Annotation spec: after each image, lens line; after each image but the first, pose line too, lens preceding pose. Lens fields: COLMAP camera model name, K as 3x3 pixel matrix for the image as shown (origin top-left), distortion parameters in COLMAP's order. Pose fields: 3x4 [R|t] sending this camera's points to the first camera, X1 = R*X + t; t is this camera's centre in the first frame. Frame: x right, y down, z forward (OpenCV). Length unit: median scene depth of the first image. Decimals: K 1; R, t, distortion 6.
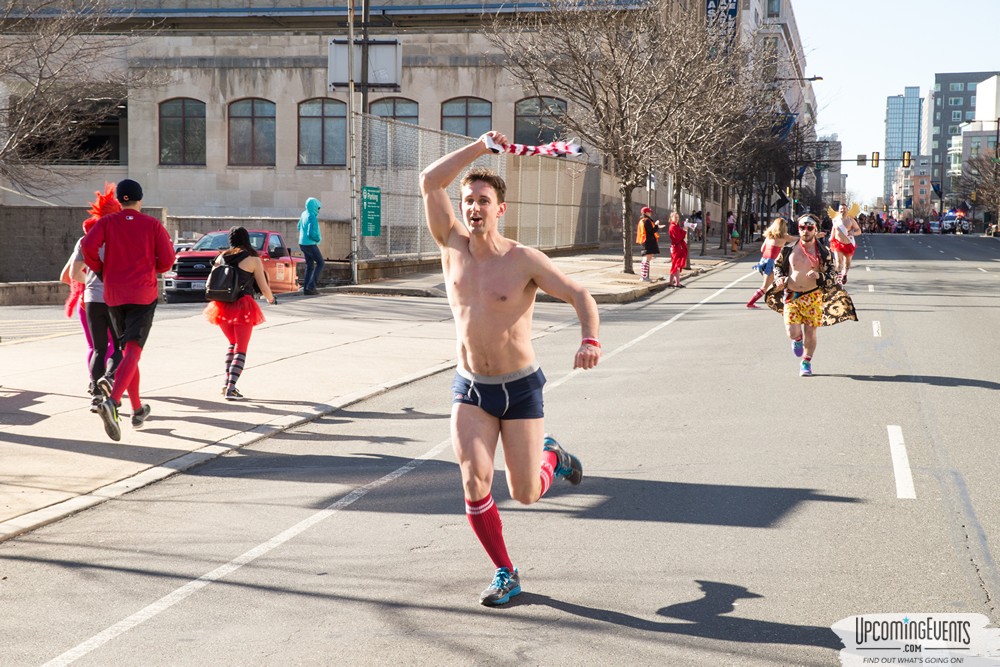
lens RADIAL K [[1665.9, 0, 478.3], [0, 1665.9, 323.1], [0, 0, 1]] dist [0.164815, 0.000000]
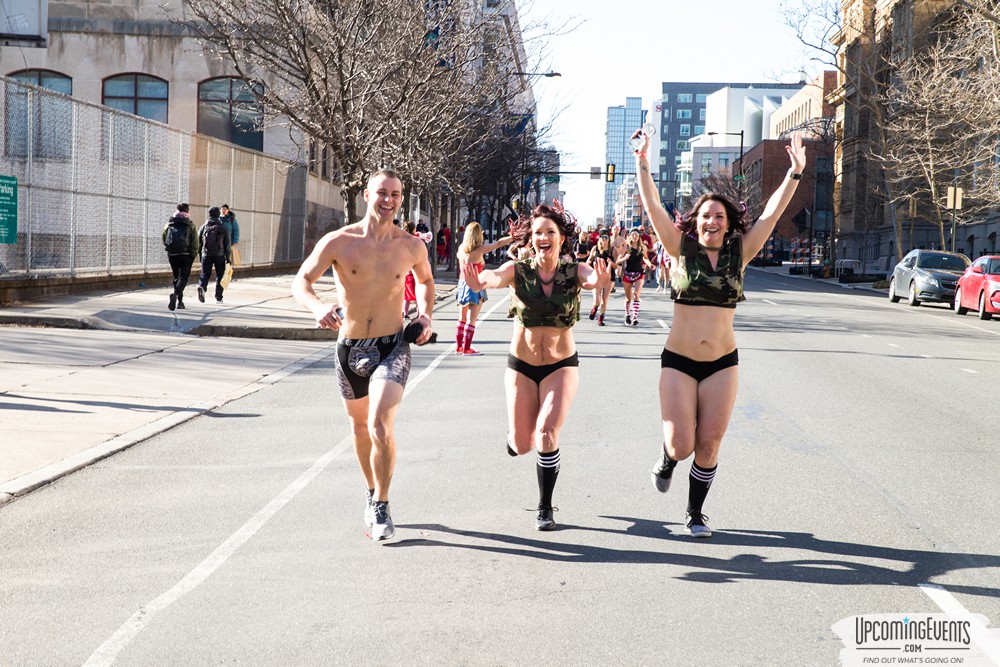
lens RADIAL K [[1898.9, 0, 498.7], [0, 1898.9, 340.9], [0, 0, 1]] dist [0.239212, 0.000000]
pose [[0.983242, 0.010029, 0.182028, -0.003730], [-0.008753, 0.999931, -0.007812, -0.004090], [-0.182093, 0.006087, 0.983262, 0.108336]]
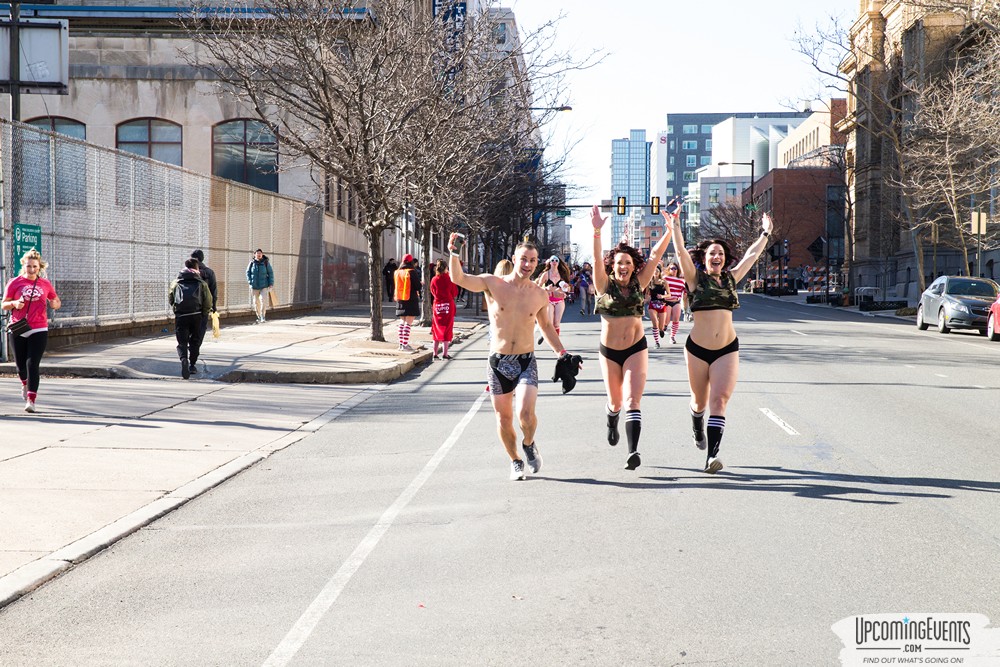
lens RADIAL K [[1898.9, 0, 498.0], [0, 1898.9, 341.2], [0, 0, 1]] dist [0.239212, 0.000000]
pose [[0.984150, -0.009998, 0.177055, -0.009873], [0.014842, 0.999550, -0.026056, -0.005752], [-0.176715, 0.028271, 0.983856, 0.122402]]
